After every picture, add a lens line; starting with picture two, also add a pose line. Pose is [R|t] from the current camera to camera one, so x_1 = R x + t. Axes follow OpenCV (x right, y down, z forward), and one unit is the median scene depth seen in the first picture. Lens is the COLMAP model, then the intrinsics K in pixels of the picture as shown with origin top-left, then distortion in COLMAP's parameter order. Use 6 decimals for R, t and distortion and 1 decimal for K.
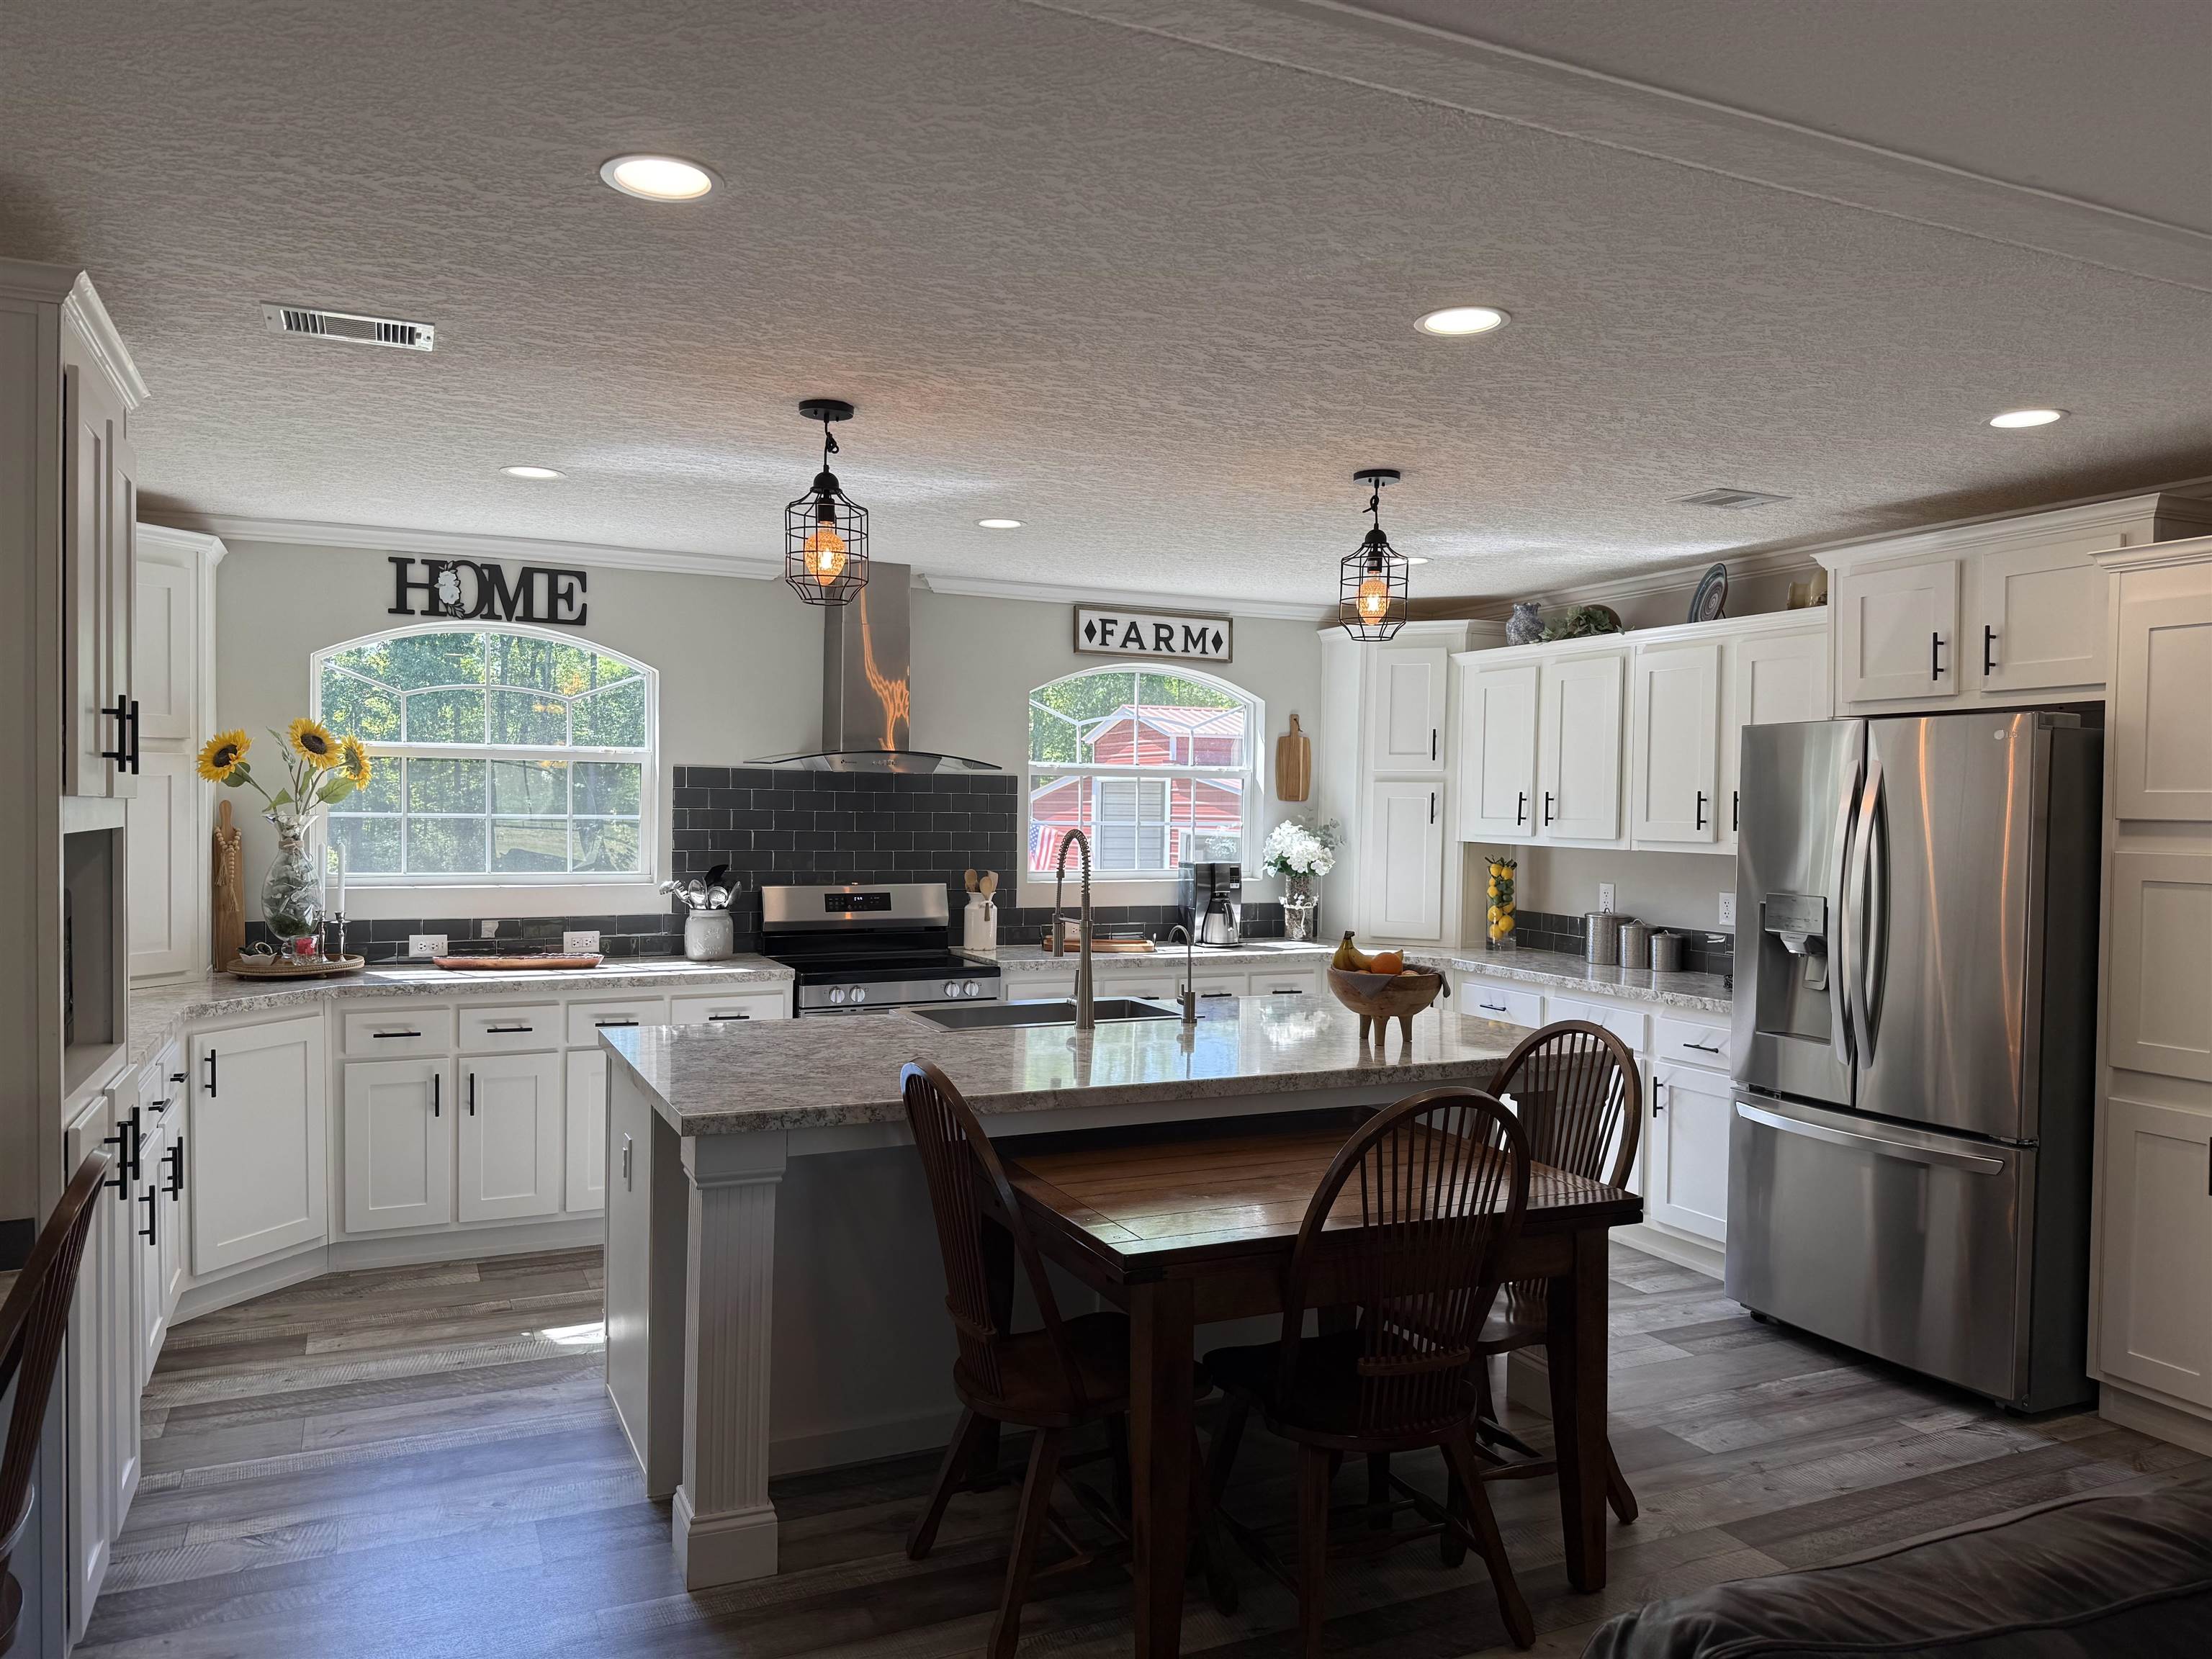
lens RADIAL K [[1542.7, 0, 1120.1], [0, 1542.7, 862.7], [0, 0, 1]] dist [0.059319, -0.076135]
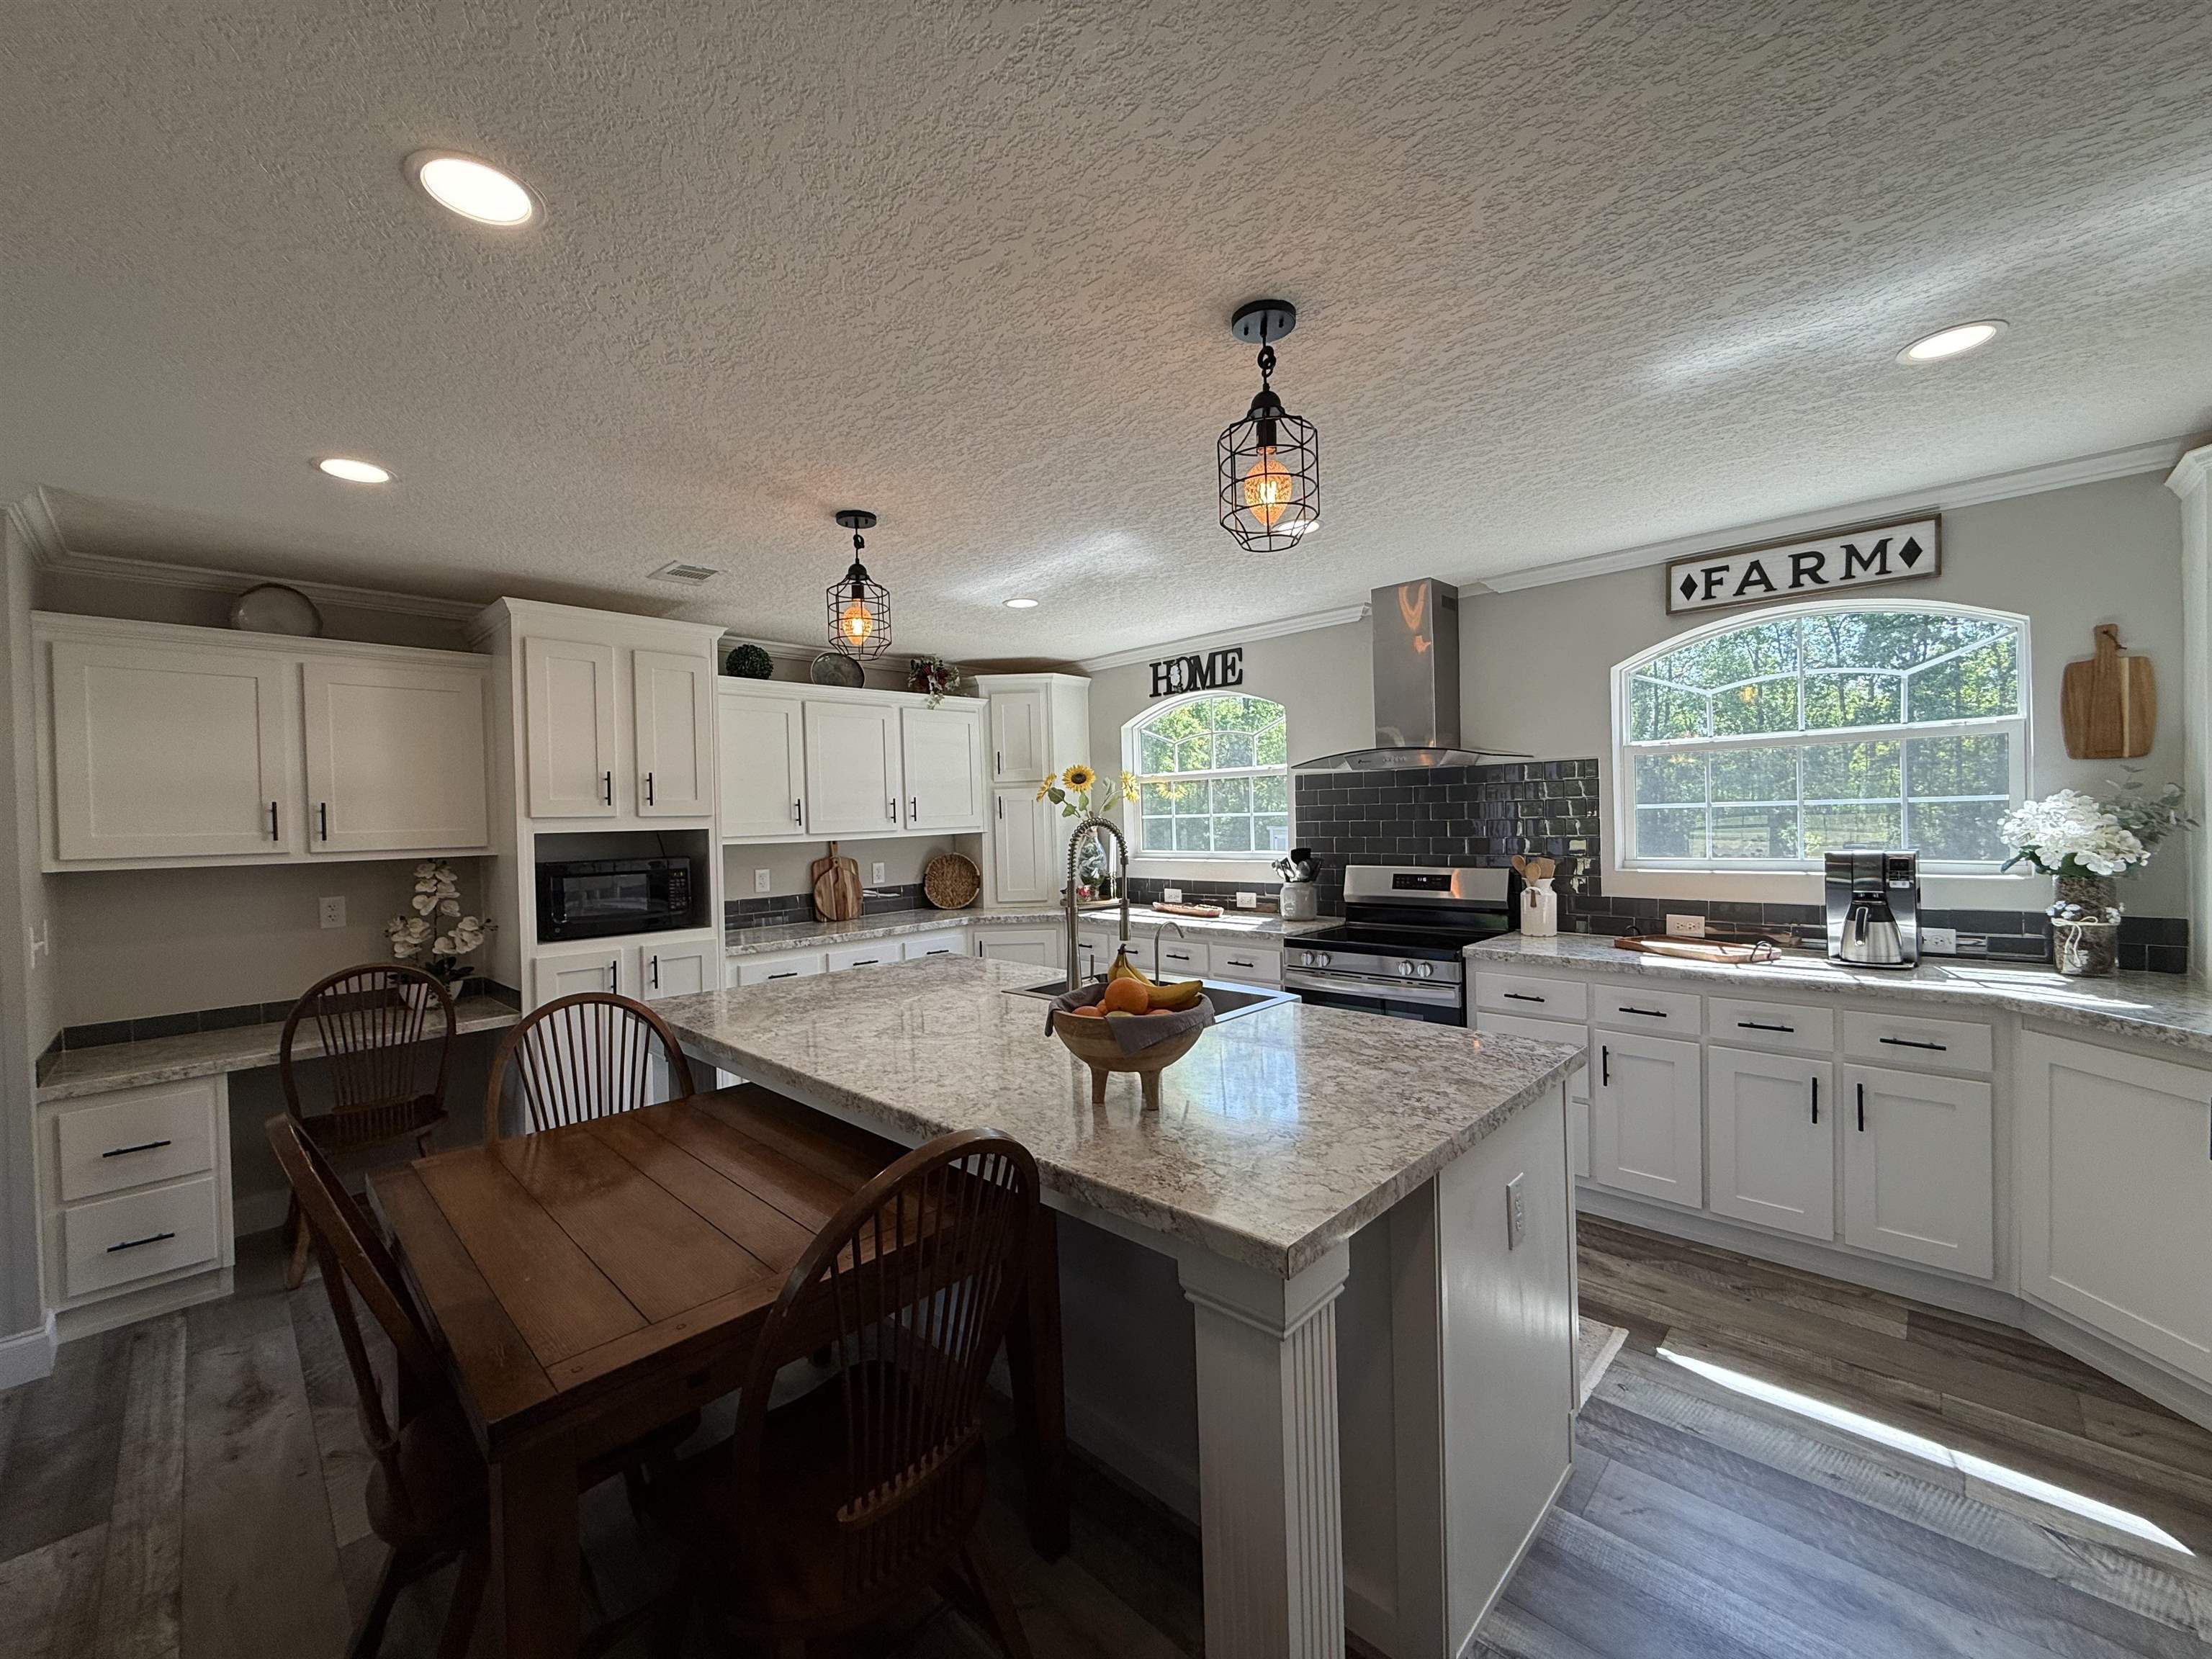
lens RADIAL K [[879.2, 0, 1098.2], [0, 879.2, 830.7], [0, 0, 1]] dist [0.000962, -0.000087]
pose [[0.347623, -0.009383, -0.937587, 0.390180], [-0.002398, 0.999938, -0.010896, -0.004892], [0.937631, 0.006036, 0.347579, 0.591867]]
